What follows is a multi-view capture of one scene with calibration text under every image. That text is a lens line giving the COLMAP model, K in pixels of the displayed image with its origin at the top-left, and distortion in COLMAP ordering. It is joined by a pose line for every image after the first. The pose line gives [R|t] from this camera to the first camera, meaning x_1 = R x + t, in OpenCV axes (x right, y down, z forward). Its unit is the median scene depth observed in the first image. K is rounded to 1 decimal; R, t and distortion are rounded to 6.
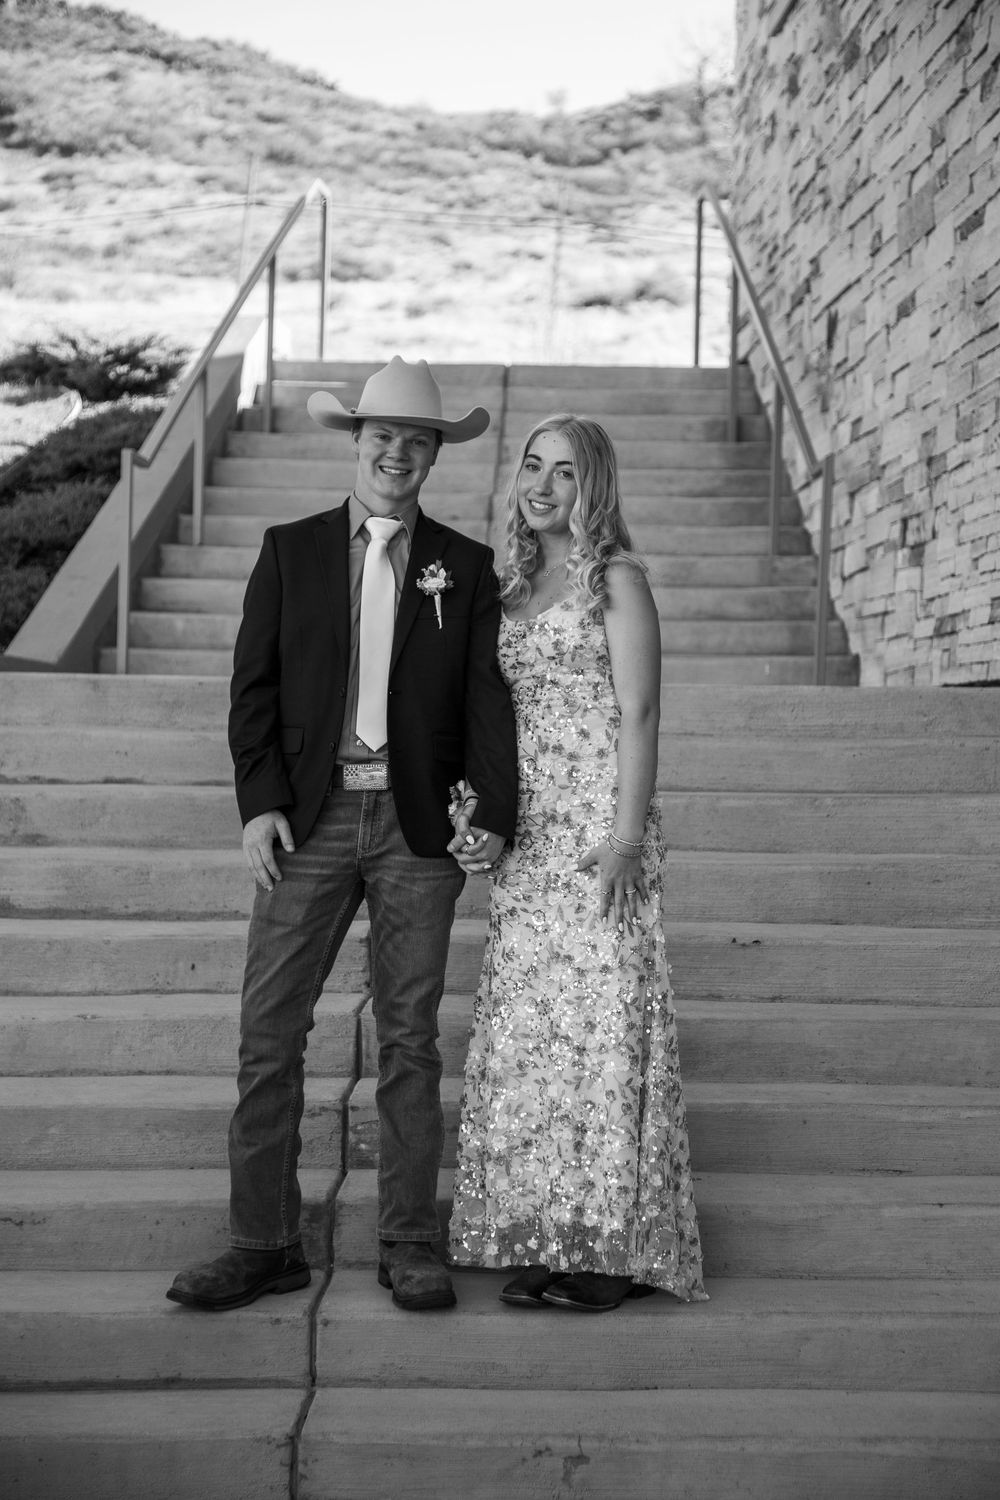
lens RADIAL K [[3023.3, 0, 500.0], [0, 3023.3, 750.0], [0, 0, 1]] dist [0.368882, 0.075918]
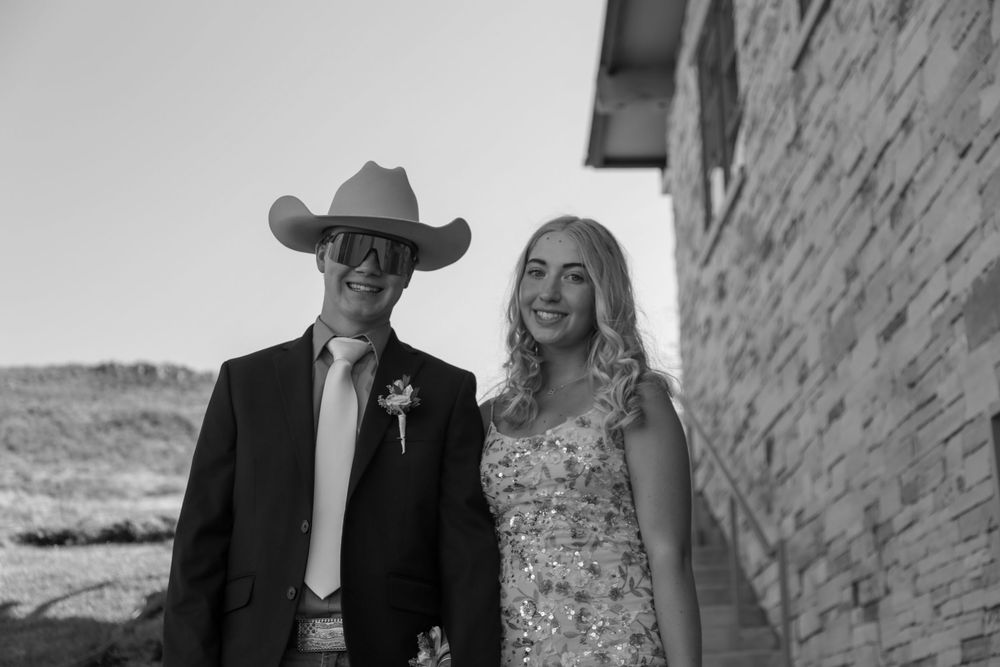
lens RADIAL K [[1648.7, 0, 500.0], [0, 1648.7, 333.5], [0, 0, 1]] dist [0.295655, 0.082986]
pose [[0.998676, -0.045649, -0.023698, 0.013067], [0.037777, 0.963688, -0.264346, -0.000513], [0.034904, 0.263101, 0.964137, 0.324021]]
